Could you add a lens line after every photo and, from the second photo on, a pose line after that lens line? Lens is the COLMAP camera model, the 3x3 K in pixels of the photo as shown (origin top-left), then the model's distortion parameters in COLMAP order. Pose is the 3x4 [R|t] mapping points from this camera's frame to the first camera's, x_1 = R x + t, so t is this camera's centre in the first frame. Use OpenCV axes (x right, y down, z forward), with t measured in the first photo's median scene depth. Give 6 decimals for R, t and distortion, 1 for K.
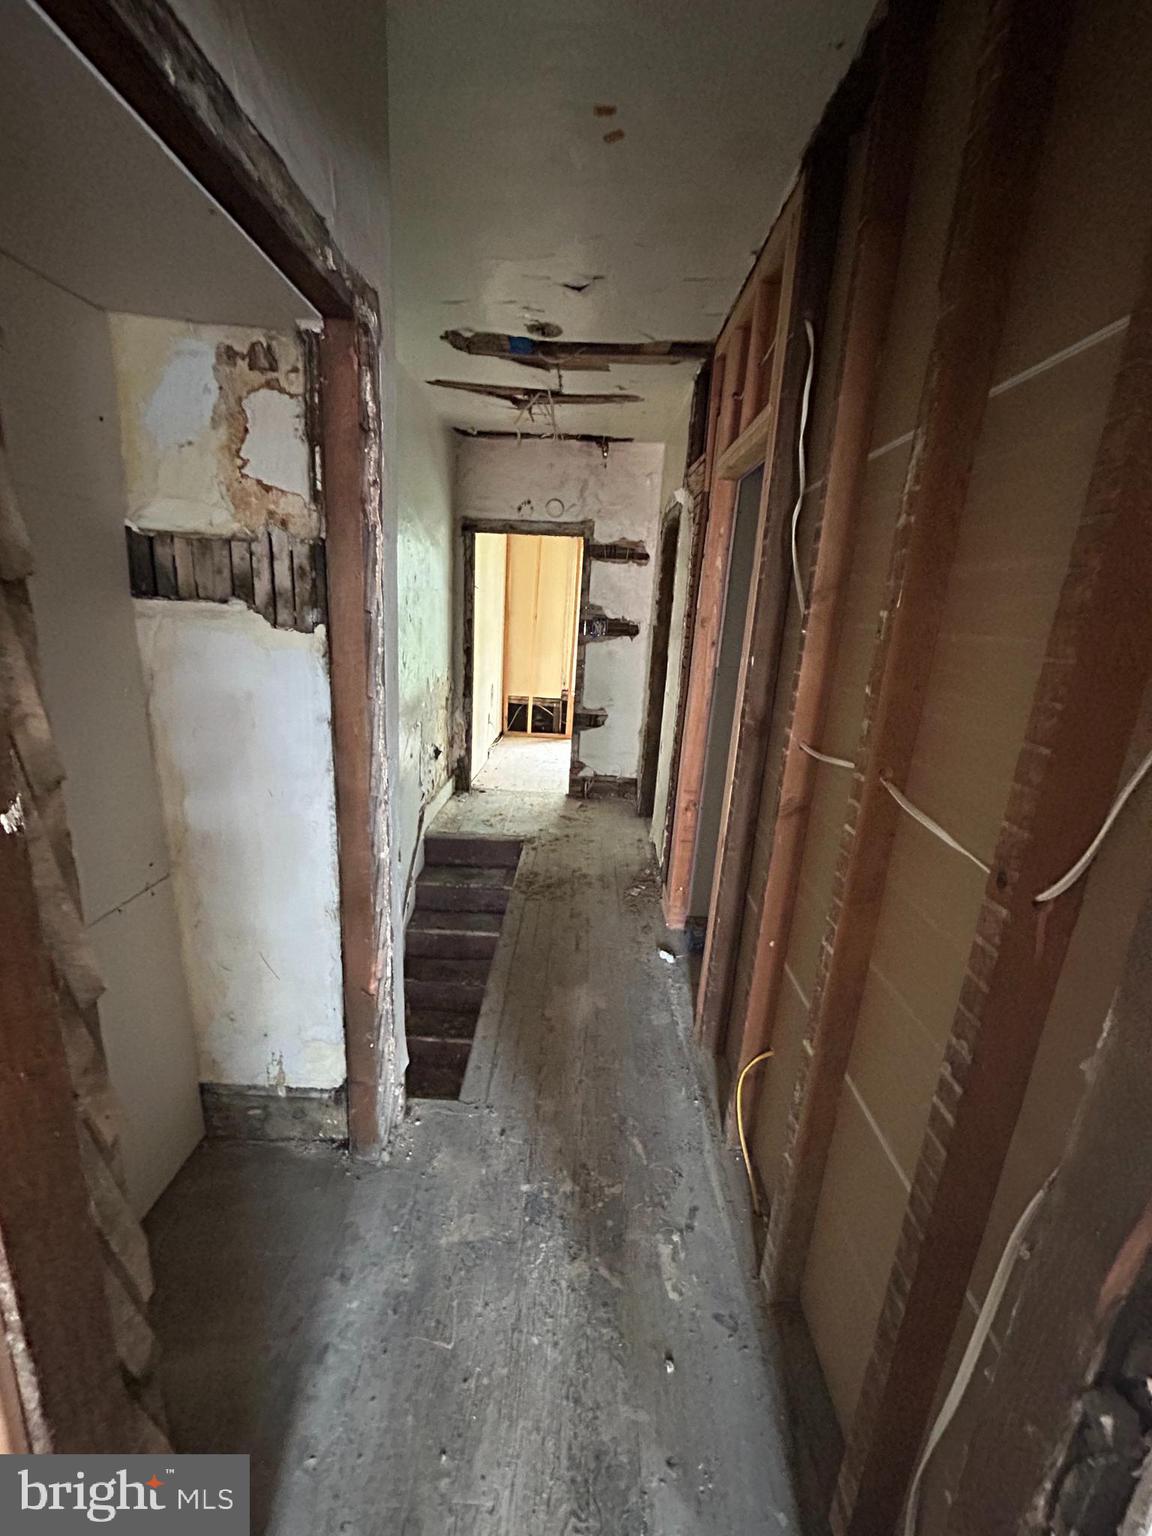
lens RADIAL K [[611.3, 0, 576.0], [0, 611.3, 768.0], [0, 0, 1]] dist [0.000094, 0.000010]
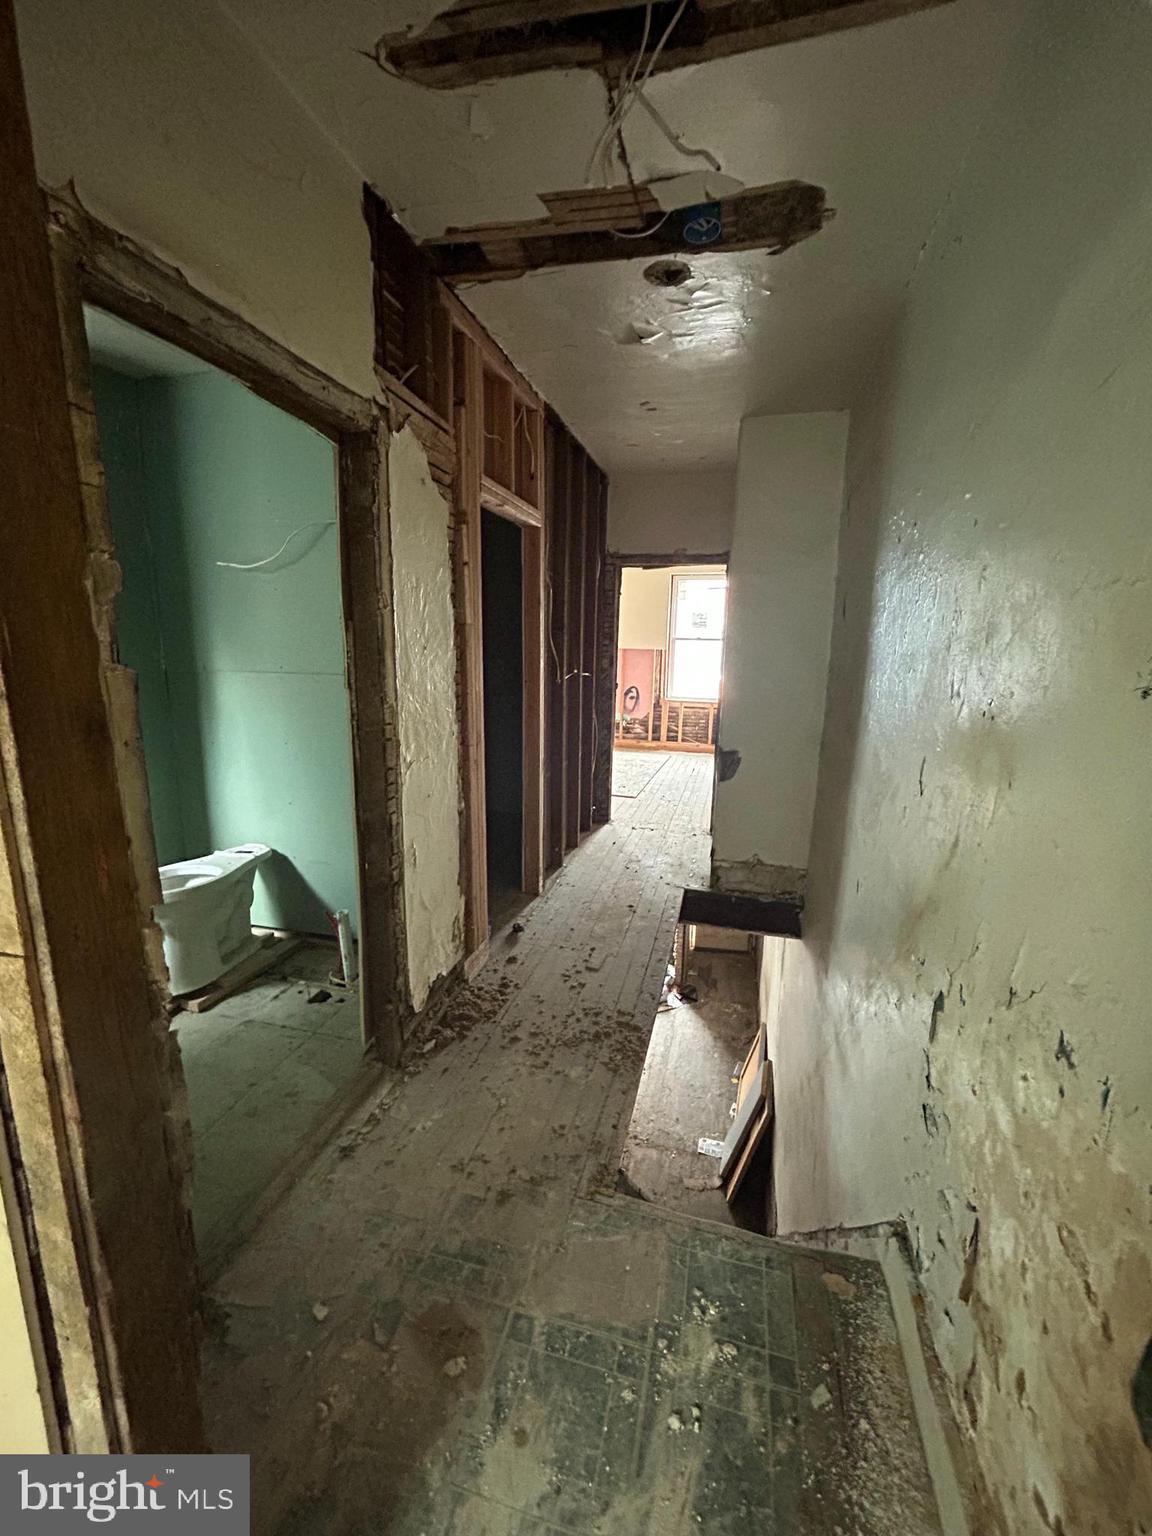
lens RADIAL K [[611.3, 0, 576.0], [0, 611.3, 768.0], [0, 0, 1]] dist [0.000094, 0.000010]
pose [[-0.968324, -0.117864, 0.220127, -0.176650], [-0.007233, 0.894452, 0.447105, -0.486159], [-0.249591, 0.431351, -0.866972, 1.883340]]
